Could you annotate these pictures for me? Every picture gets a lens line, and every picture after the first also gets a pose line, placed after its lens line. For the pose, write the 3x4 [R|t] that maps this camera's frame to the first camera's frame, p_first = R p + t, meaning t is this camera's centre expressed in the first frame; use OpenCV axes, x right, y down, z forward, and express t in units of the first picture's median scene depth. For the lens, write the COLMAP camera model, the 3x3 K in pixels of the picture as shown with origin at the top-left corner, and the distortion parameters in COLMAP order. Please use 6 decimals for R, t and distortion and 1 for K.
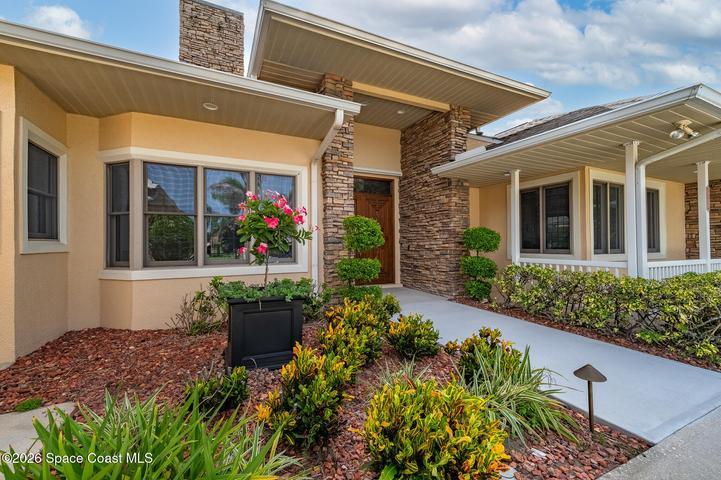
lens RADIAL K [[288.4, 0, 360.5], [0, 288.4, 240.0], [0, 0, 1]] dist [0.000077, -0.000171]
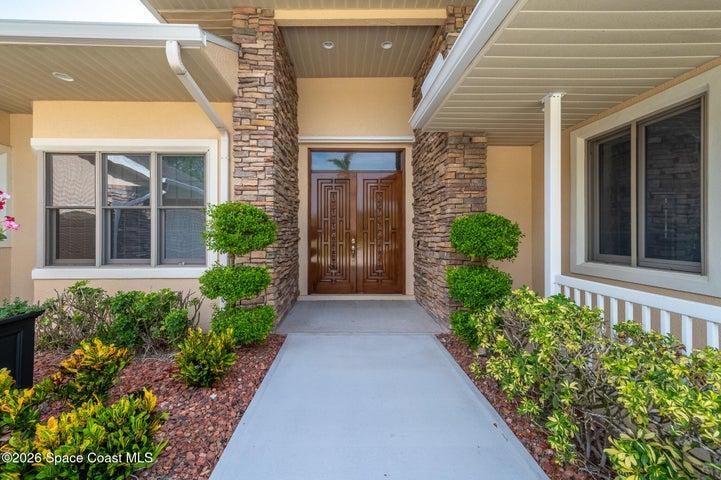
lens RADIAL K [[296.9, 0, 360.4], [0, 296.9, 232.0], [0, 0, 1]] dist [-0.000897, -0.000058]
pose [[0.916318, 0.002209, -0.400445, 0.412840], [0.003153, 0.999914, 0.012730, -0.016691], [0.400439, -0.012927, 0.916232, 0.377188]]
